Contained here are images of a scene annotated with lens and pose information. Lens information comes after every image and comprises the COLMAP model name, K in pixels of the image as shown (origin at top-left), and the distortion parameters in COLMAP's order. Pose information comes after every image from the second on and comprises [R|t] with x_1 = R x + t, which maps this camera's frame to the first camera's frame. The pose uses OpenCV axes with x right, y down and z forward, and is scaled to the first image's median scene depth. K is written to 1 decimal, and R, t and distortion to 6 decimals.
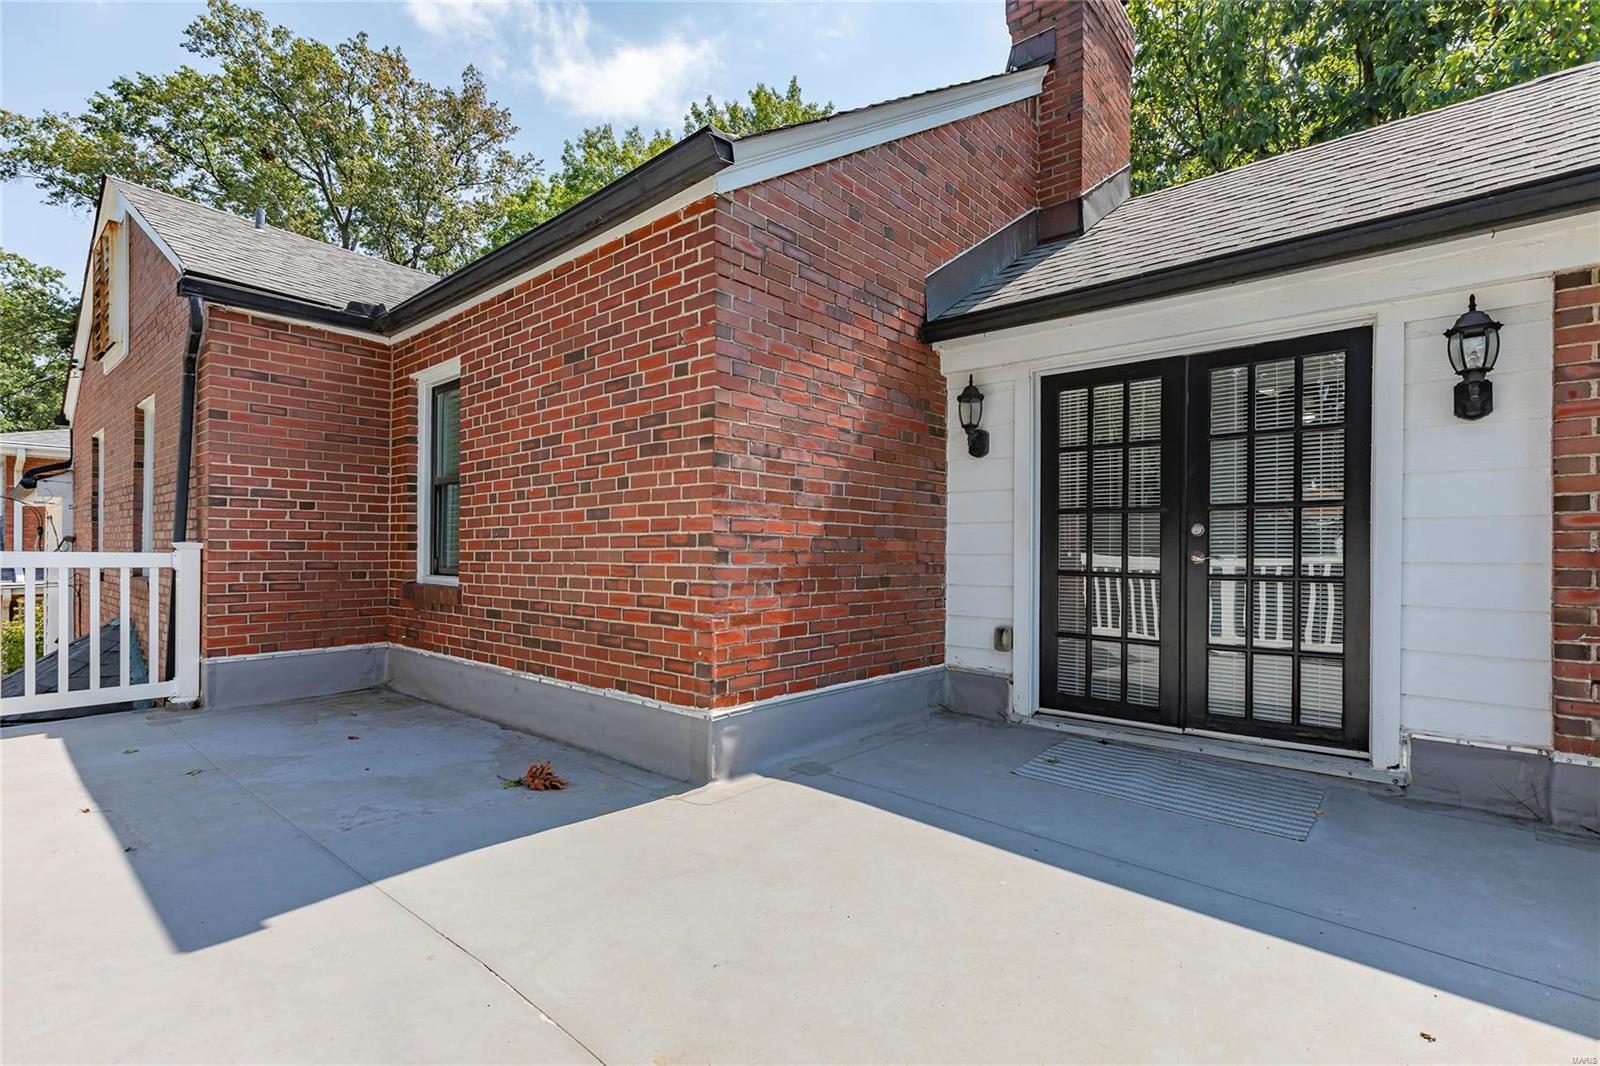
lens RADIAL K [[751.1, 0, 797.1], [0, 751.1, 544.8], [0, 0, 1]] dist [-0.003047, -0.000052]
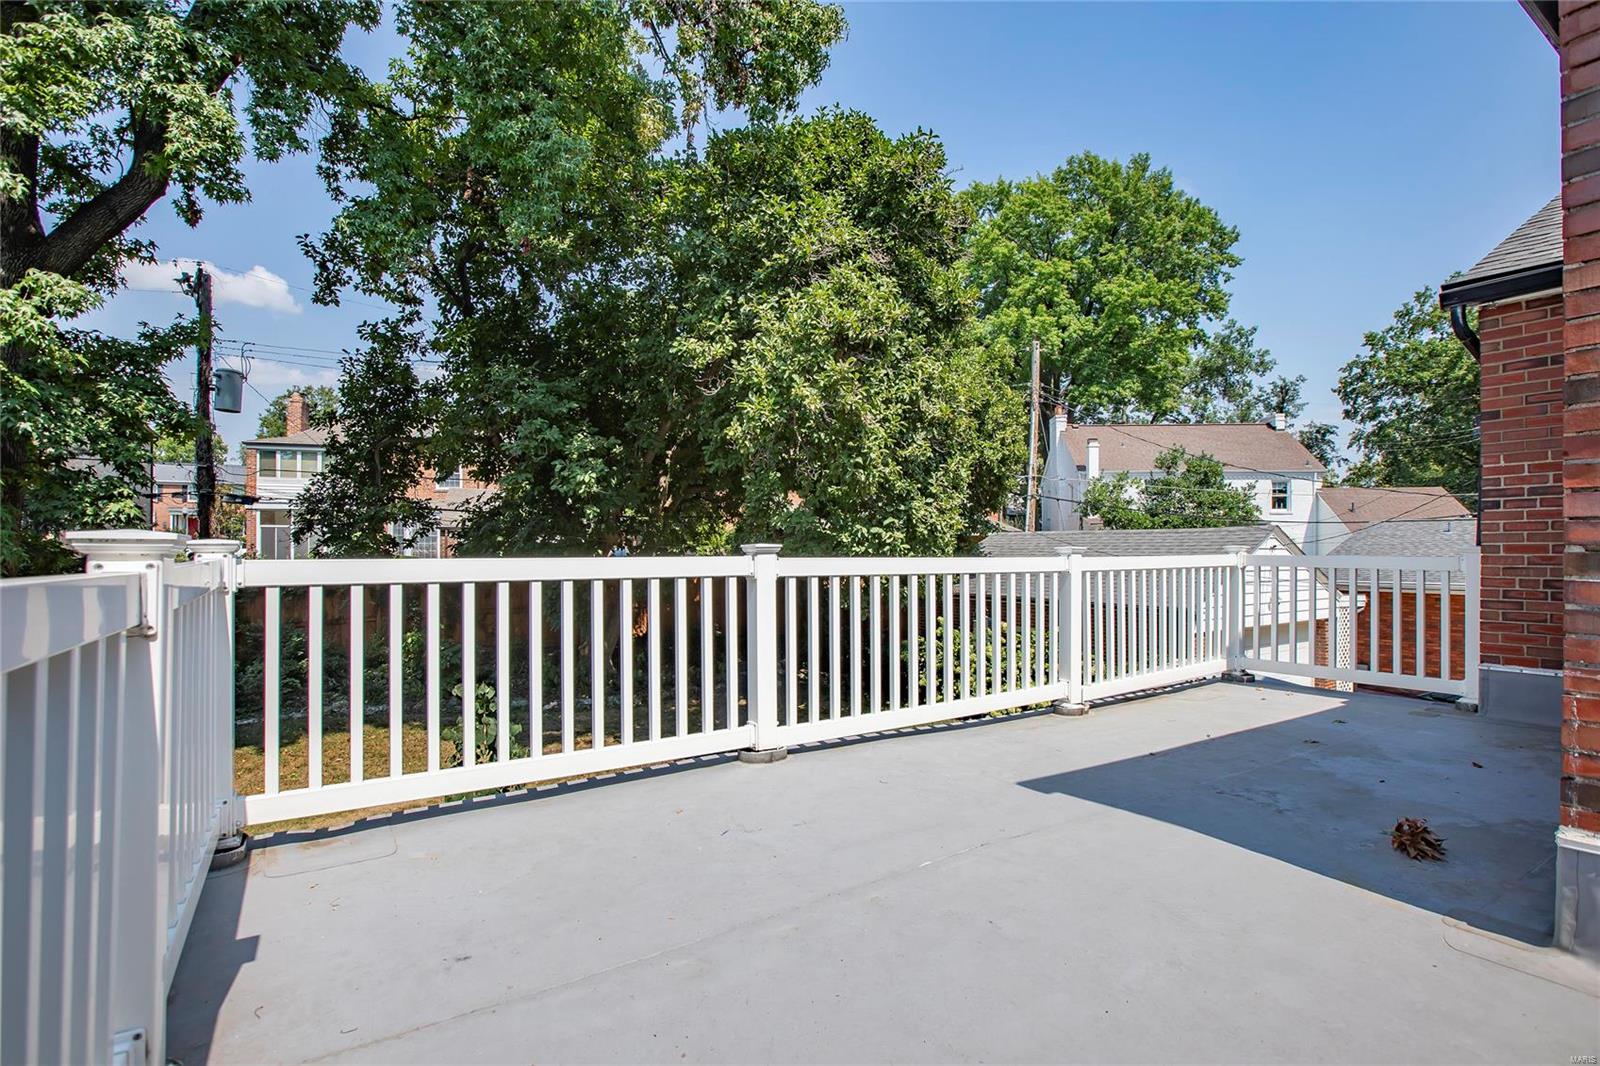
lens RADIAL K [[751.1, 0, 798.1], [0, 751.1, 543.7], [0, 0, 1]] dist [-0.003047, -0.000052]
pose [[-0.262847, -0.012725, -0.964754, 0.408515], [0.005335, 0.999879, -0.014642, 0.002839], [0.964823, -0.008996, -0.262747, 0.390745]]
